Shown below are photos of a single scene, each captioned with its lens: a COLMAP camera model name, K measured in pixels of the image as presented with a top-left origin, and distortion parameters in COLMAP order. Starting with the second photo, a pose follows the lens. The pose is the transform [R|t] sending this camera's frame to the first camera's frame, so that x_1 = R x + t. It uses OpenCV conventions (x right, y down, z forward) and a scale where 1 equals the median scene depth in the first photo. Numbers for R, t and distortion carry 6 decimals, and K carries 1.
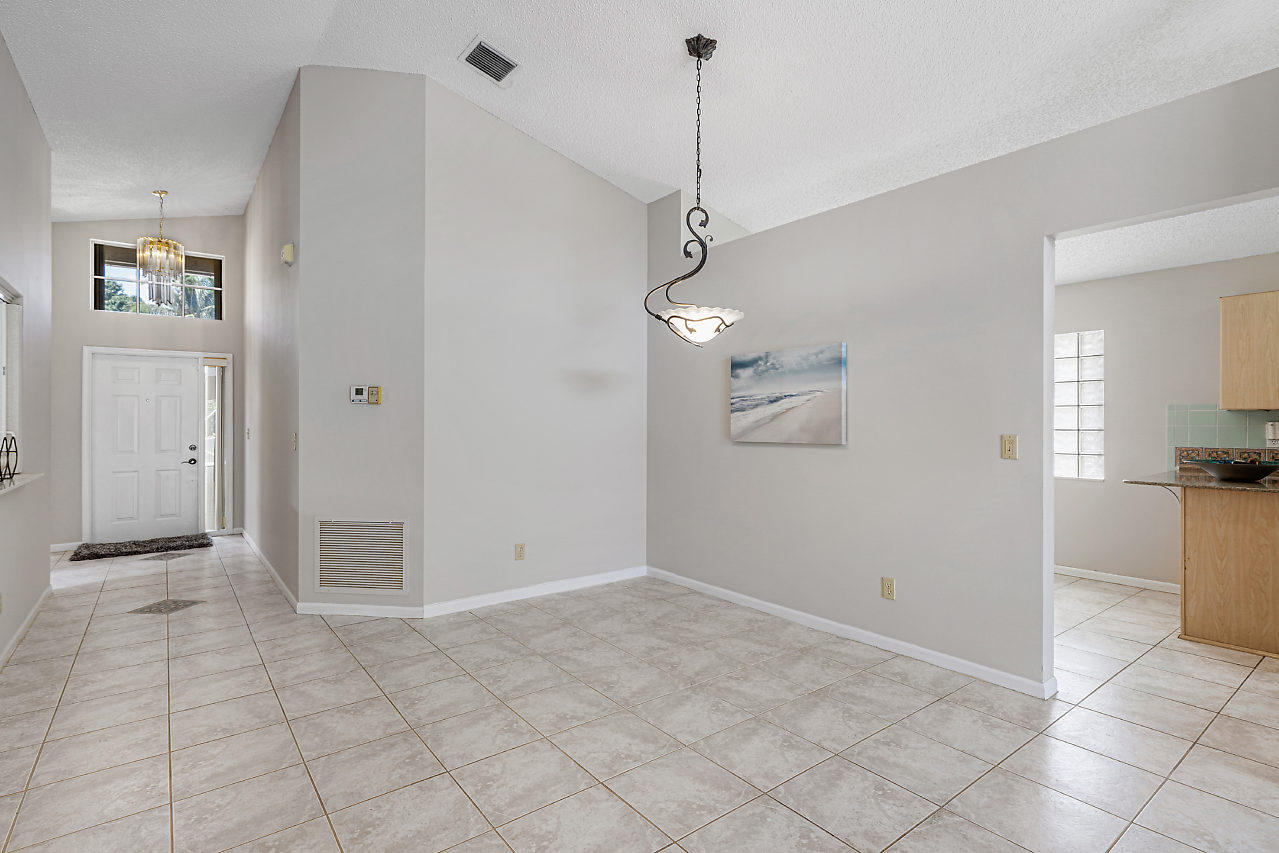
lens RADIAL K [[623.0, 0, 634.6], [0, 623.0, 414.1], [0, 0, 1]] dist [0.011683, -0.001108]
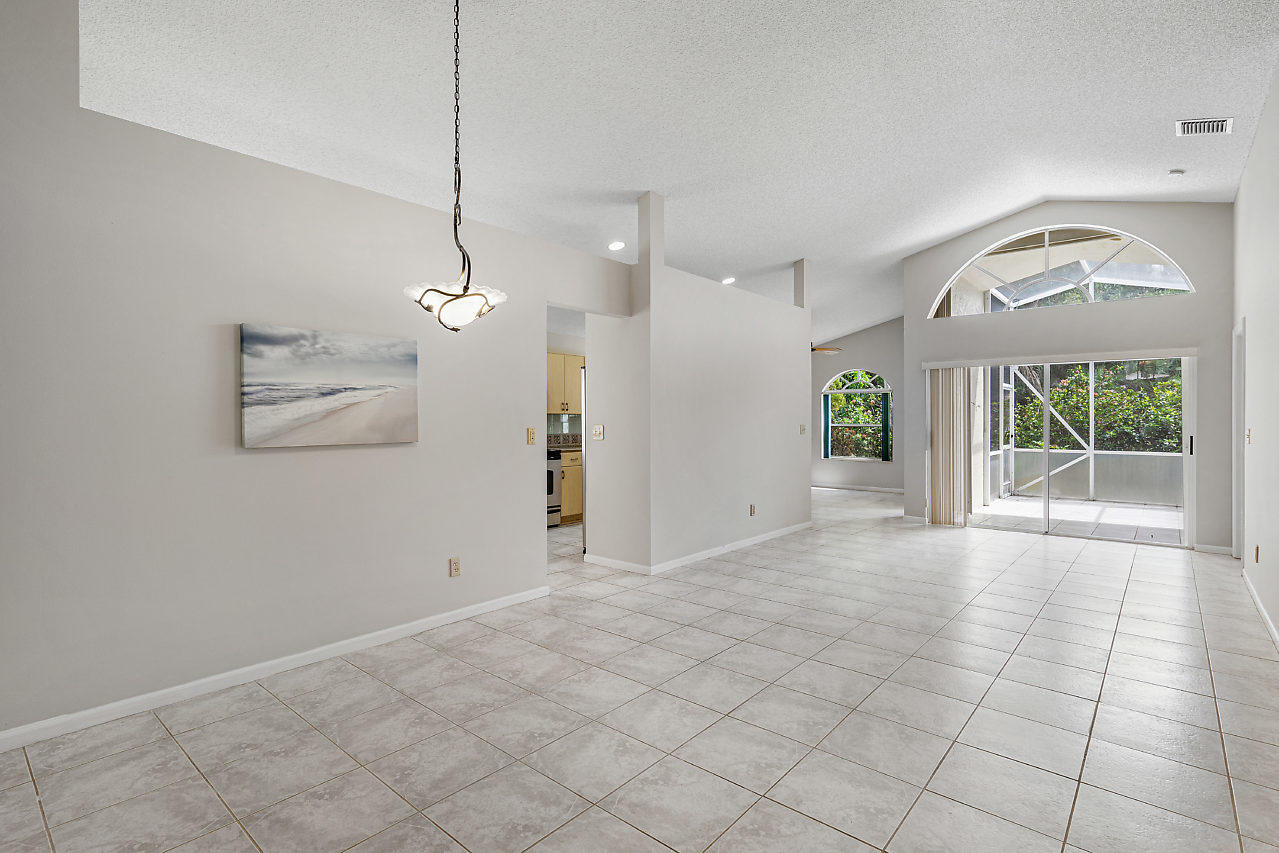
lens RADIAL K [[623.0, 0, 646.6], [0, 623.0, 415.5], [0, 0, 1]] dist [0.011683, -0.001108]
pose [[-0.218278, 0.007680, 0.975856, -0.748376], [-0.008795, 0.999913, -0.009836, 0.013326], [-0.975847, -0.010729, -0.218191, 0.882020]]
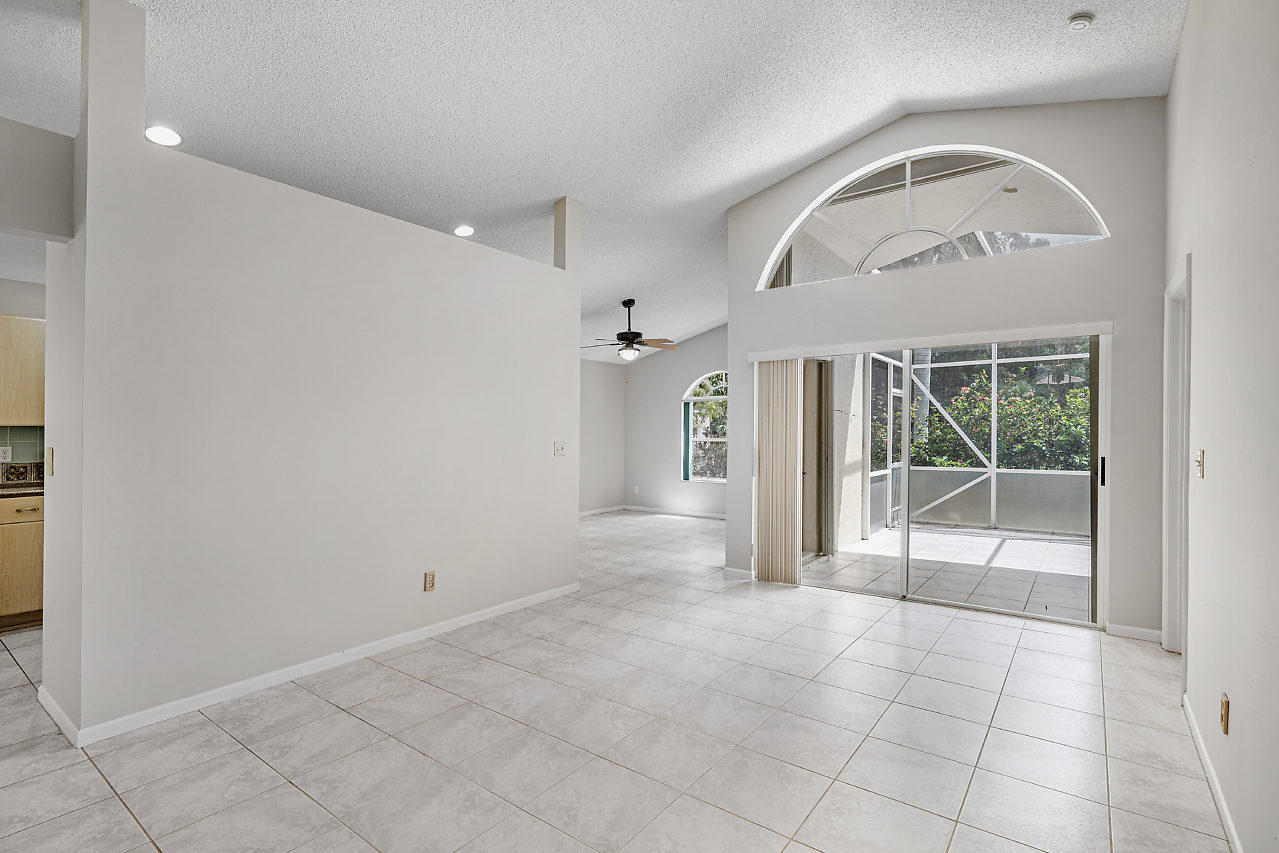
lens RADIAL K [[599.0, 0, 633.6], [0, 599.0, 432.8], [0, 0, 1]] dist [-0.015219, 0.002695]
pose [[-0.259524, -0.002723, 0.965733, -0.719849], [-0.007442, 0.999972, 0.000820, 0.012459], [-0.965708, -0.006974, -0.259537, 0.843285]]
